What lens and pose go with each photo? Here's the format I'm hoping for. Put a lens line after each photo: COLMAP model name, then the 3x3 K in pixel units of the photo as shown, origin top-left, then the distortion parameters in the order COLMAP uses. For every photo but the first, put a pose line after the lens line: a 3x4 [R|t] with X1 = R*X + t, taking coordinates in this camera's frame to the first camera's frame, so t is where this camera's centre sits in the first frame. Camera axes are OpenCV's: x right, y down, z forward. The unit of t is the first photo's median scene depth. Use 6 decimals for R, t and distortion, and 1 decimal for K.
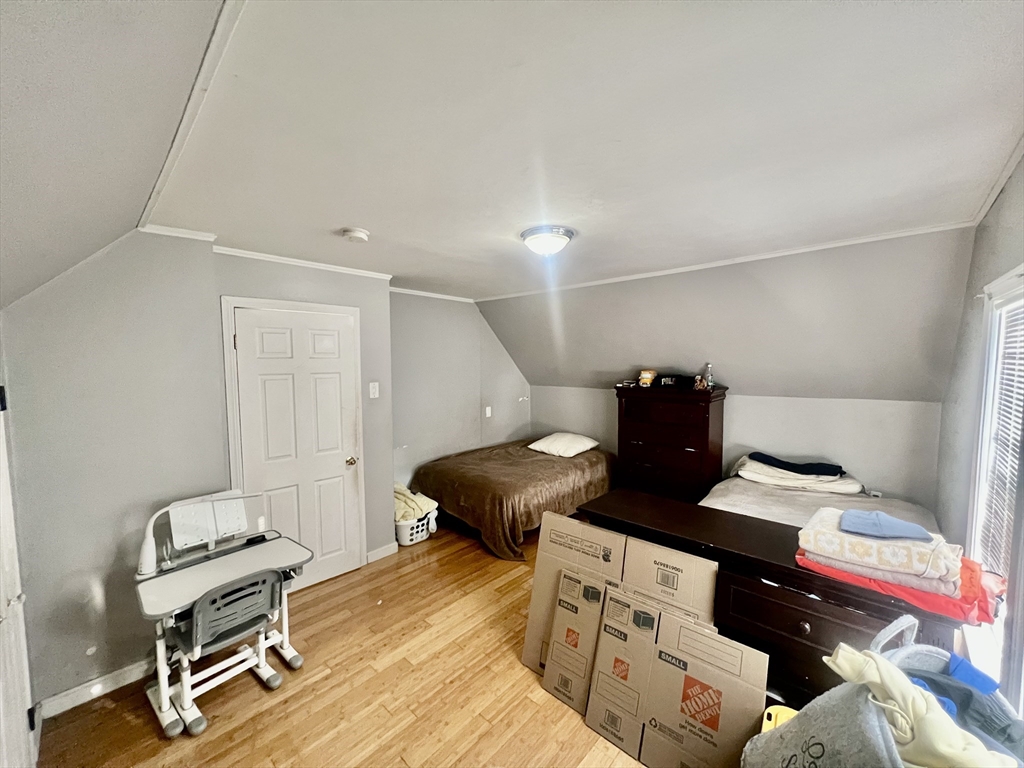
lens RADIAL K [[411.3, 0, 512.0], [0, 411.3, 384.0], [0, 0, 1]] dist [0.000924, 0.000034]
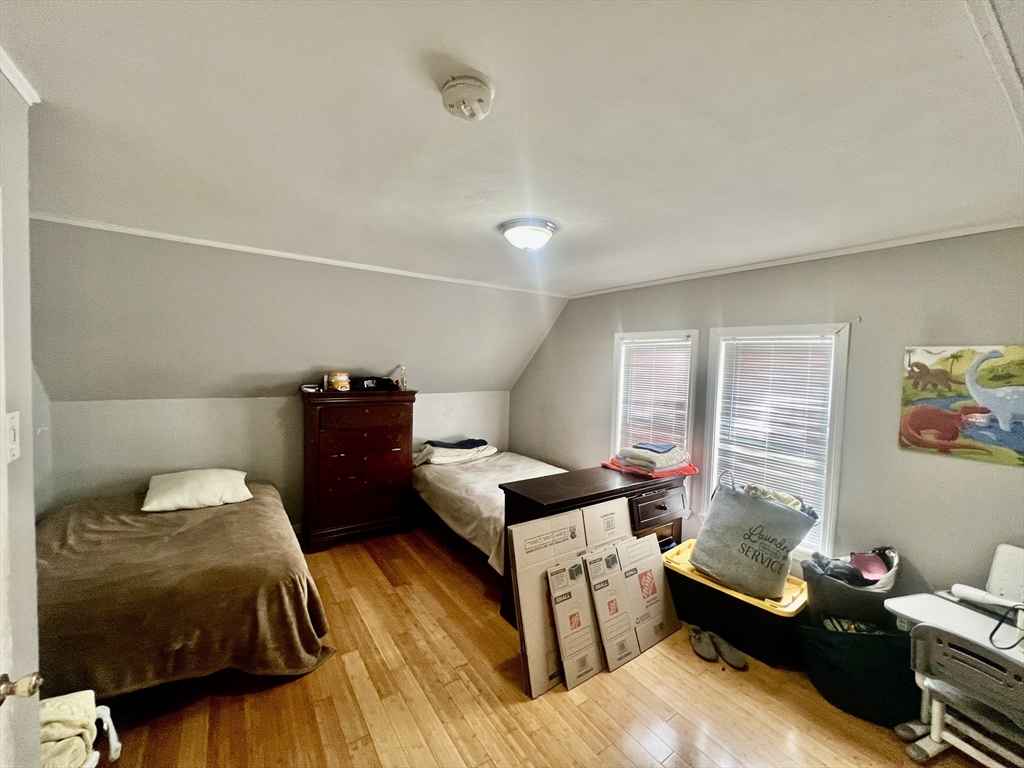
lens RADIAL K [[407.0, 0, 509.2], [0, 407.0, 386.8], [0, 0, 1]] dist [0.001427, -0.000004]
pose [[0.215793, -0.033736, 0.975856, -0.846726], [0.031555, 0.999122, 0.027562, -0.027331], [-0.975929, 0.024845, 0.216668, 0.857783]]
